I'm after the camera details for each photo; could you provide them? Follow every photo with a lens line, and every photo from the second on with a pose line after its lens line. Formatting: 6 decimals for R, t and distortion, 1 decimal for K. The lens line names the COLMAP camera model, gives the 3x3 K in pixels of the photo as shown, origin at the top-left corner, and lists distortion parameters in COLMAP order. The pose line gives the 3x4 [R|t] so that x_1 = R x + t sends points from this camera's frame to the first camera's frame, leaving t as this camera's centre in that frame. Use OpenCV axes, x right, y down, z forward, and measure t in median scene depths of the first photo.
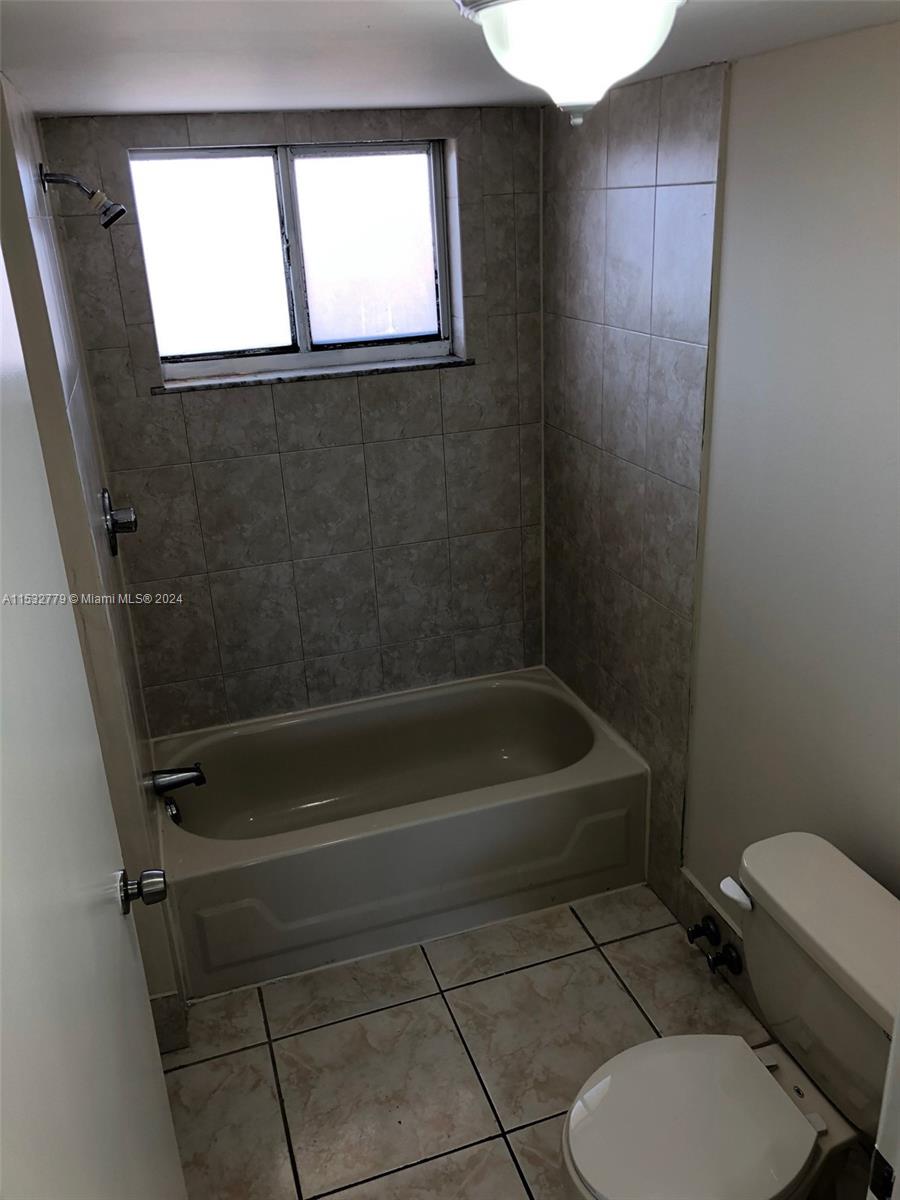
lens RADIAL K [[991.4, 0, 452.1], [0, 991.4, 591.4], [0, 0, 1]] dist [0.019674, -0.032580]
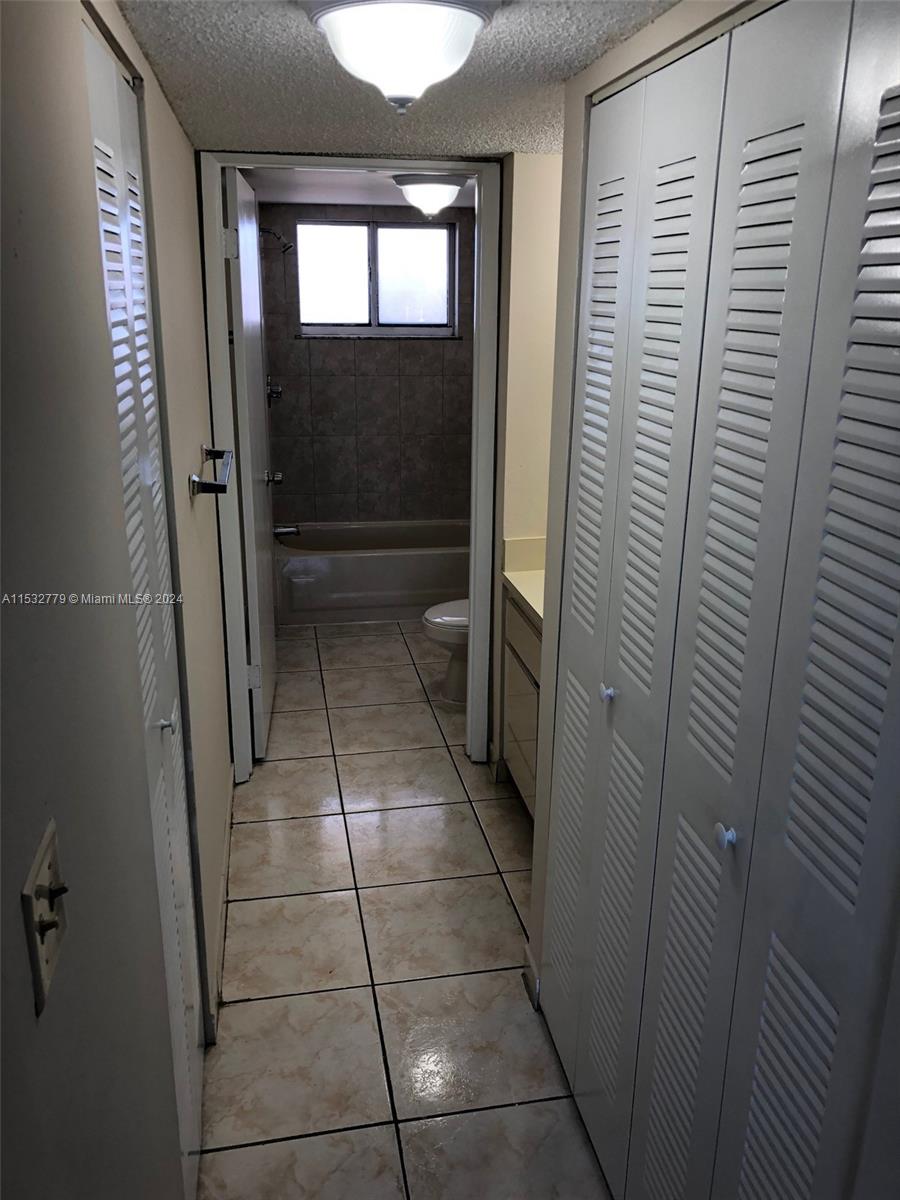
lens RADIAL K [[991.4, 0, 446.6], [0, 991.4, 606.3], [0, 0, 1]] dist [0.019674, -0.032580]
pose [[0.988428, 0.095196, -0.118100, 0.271789], [-0.101894, 0.993434, -0.052025, 0.386647], [0.112372, 0.063456, 0.991638, -0.865314]]
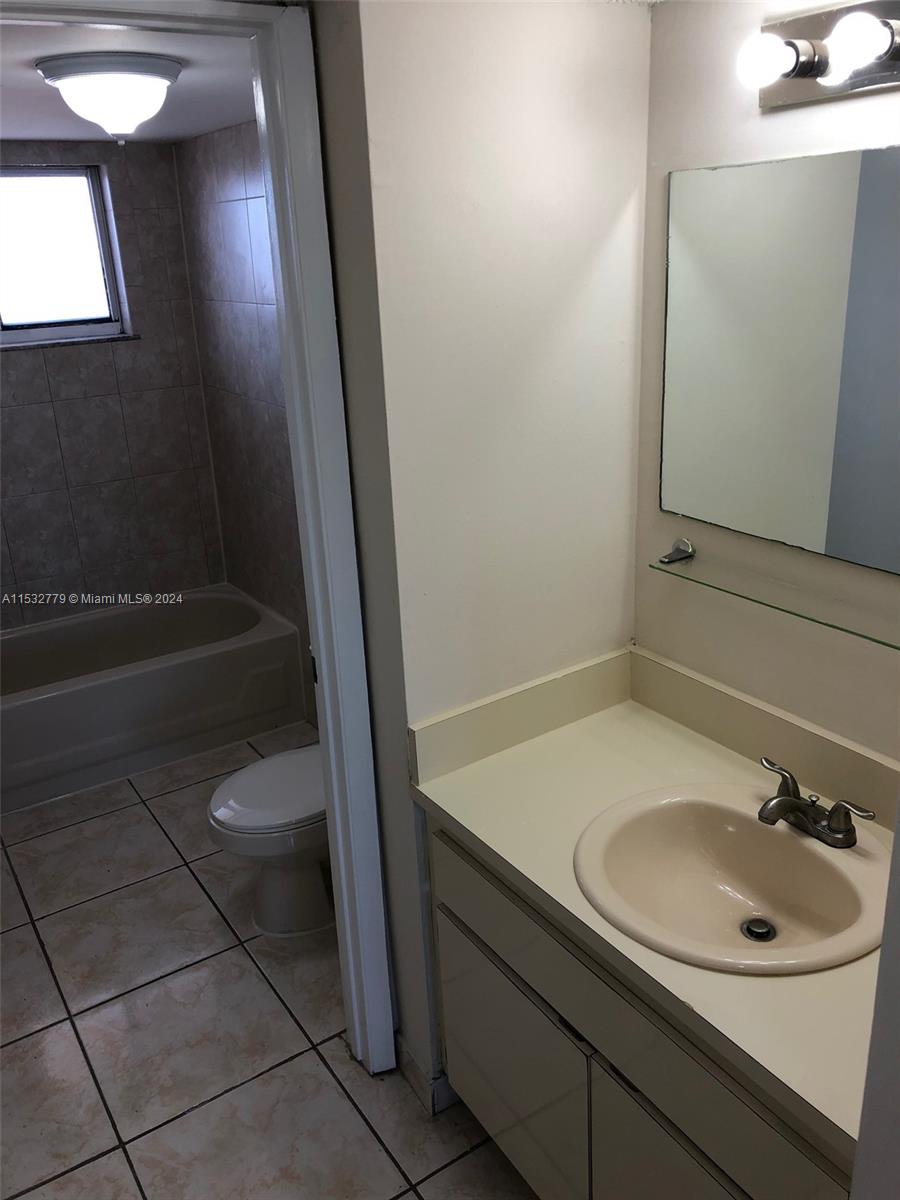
lens RADIAL K [[991.4, 0, 478.7], [0, 991.4, 592.1], [0, 0, 1]] dist [0.019674, -0.032580]
pose [[0.961704, -0.081629, 0.261655, 0.082952], [0.092737, 0.995227, -0.030369, 0.182991], [-0.257927, 0.053471, 0.964684, -0.348365]]
